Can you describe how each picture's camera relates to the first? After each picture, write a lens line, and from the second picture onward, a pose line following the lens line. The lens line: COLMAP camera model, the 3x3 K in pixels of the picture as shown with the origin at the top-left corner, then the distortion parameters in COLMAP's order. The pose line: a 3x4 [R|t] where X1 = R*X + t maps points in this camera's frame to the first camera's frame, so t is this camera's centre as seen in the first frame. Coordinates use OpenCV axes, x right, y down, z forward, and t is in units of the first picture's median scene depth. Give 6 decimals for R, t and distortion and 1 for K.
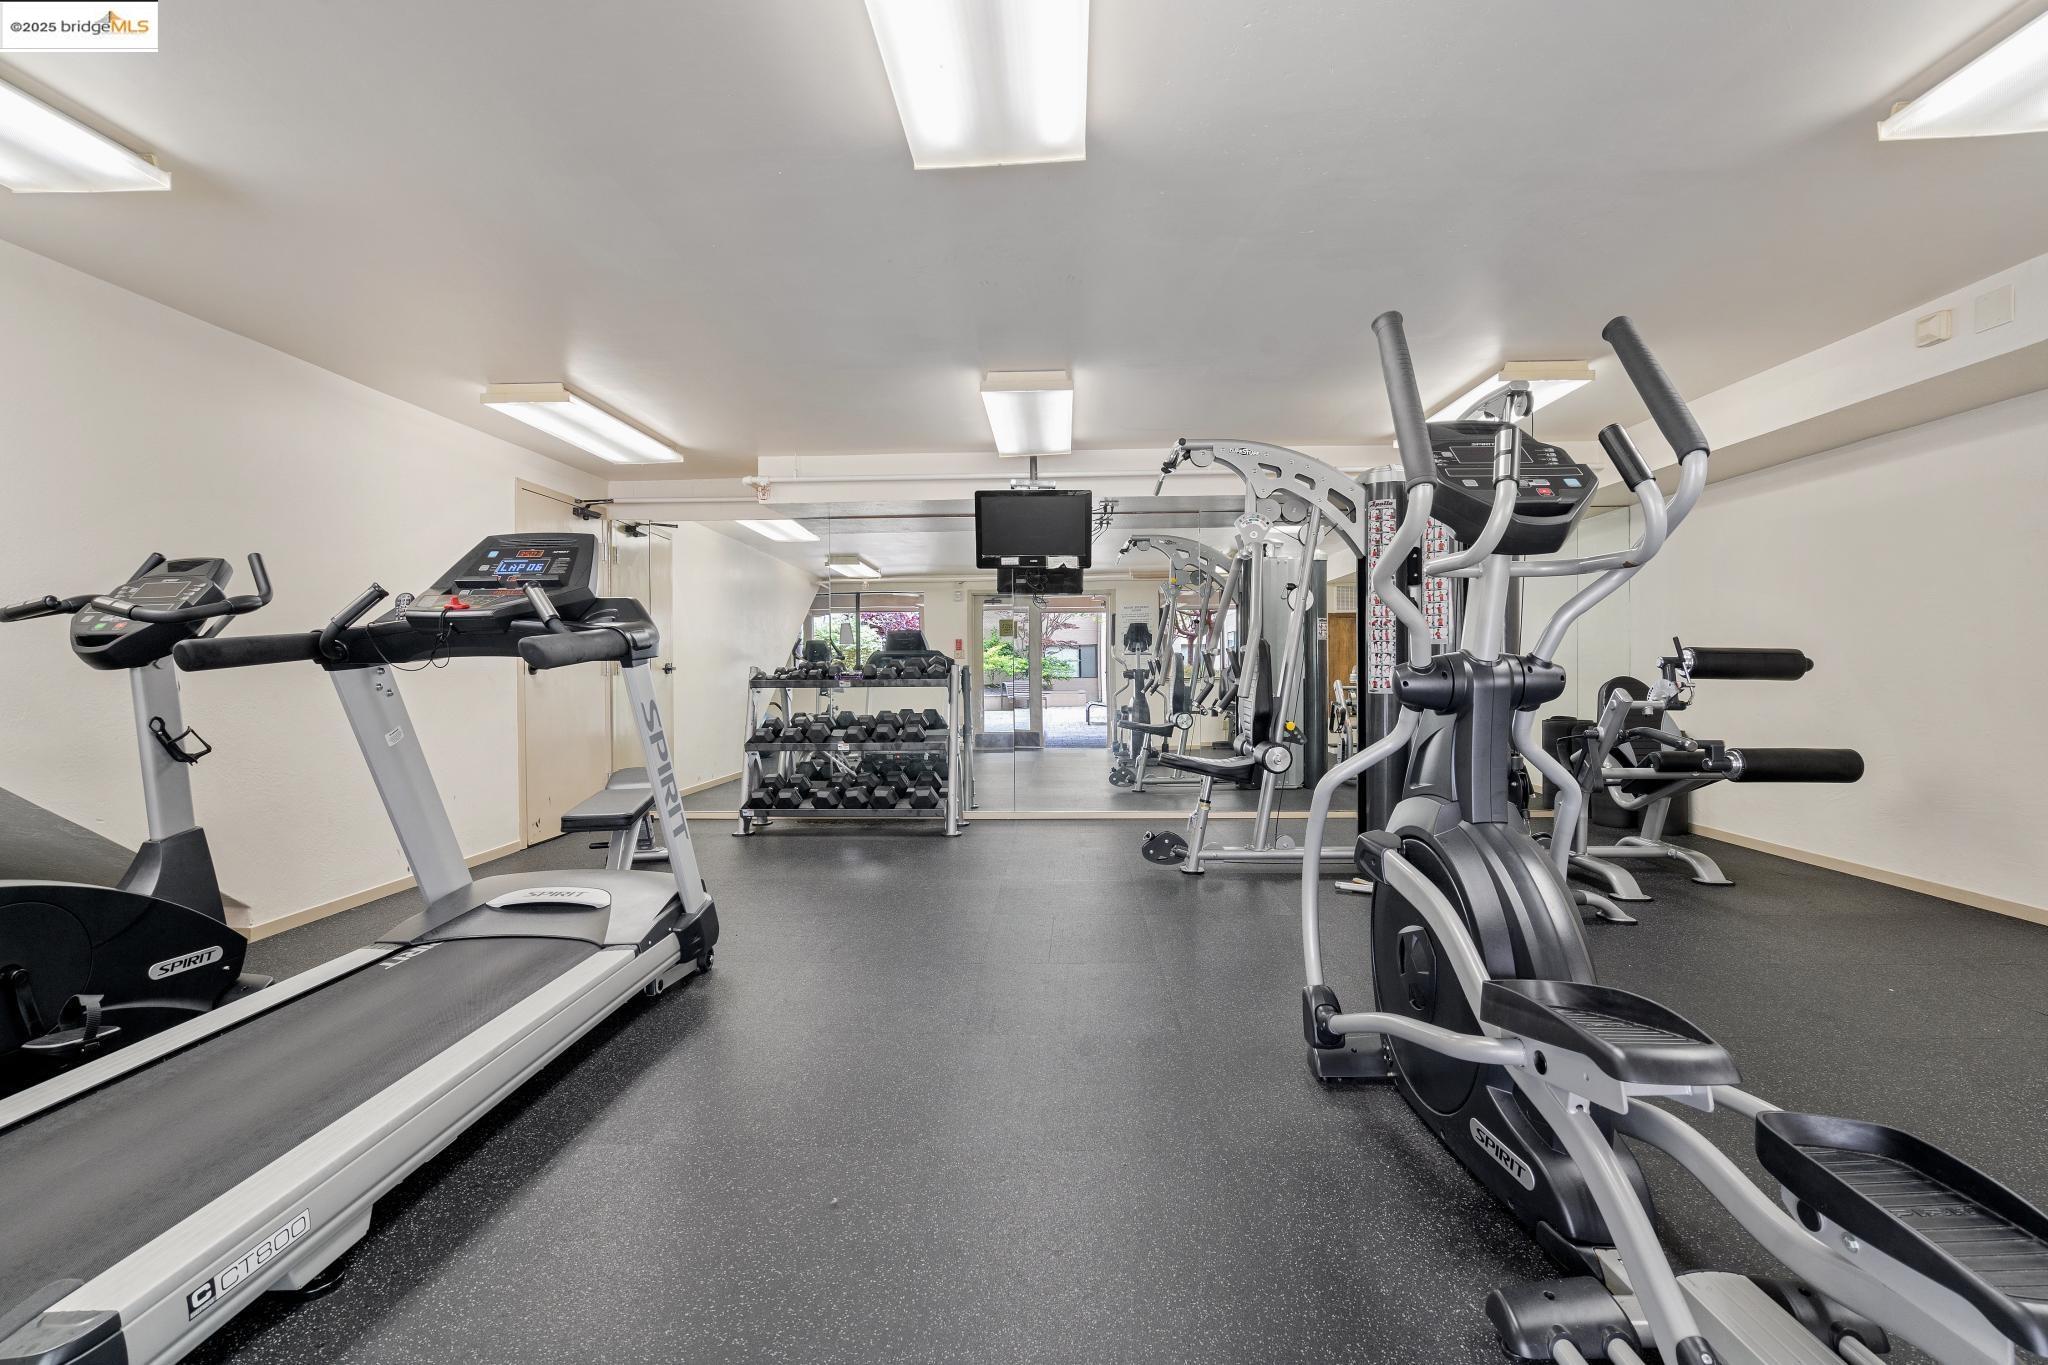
lens RADIAL K [[906.9, 0, 1017.9], [0, 906.9, 687.7], [0, 0, 1]] dist [-0.000257, -0.000090]
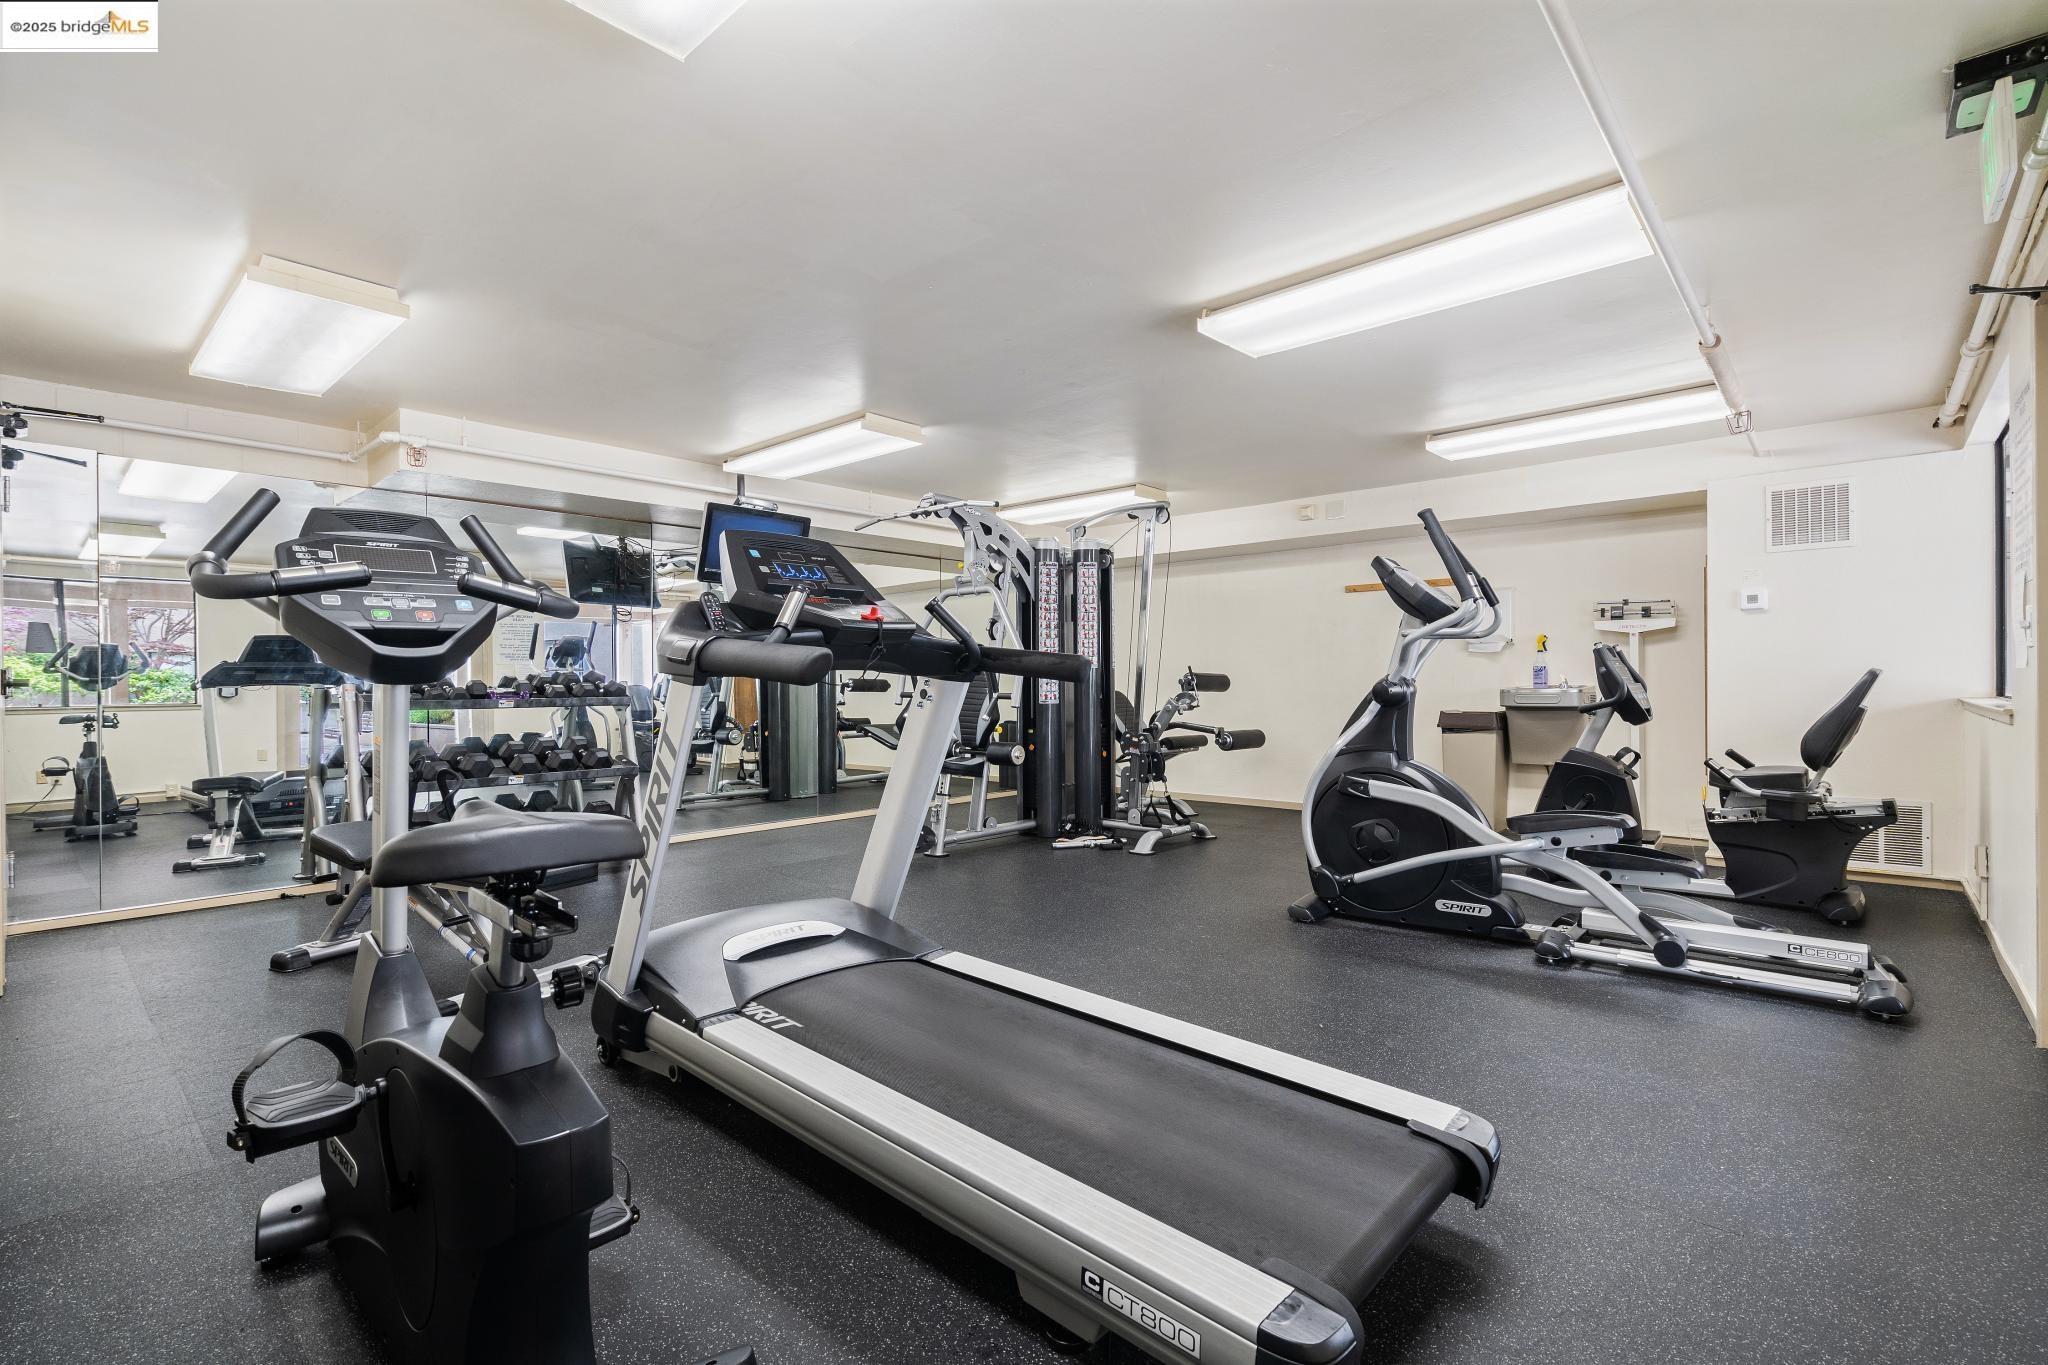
lens RADIAL K [[906.9, 0, 1017.9], [0, 906.9, 687.7], [0, 0, 1]] dist [-0.000257, -0.000090]
pose [[0.656354, -0.001363, 0.754452, -0.662045], [0.016413, 0.999788, -0.012472, -0.000849], [-0.754274, 0.020569, 0.656237, 0.141601]]
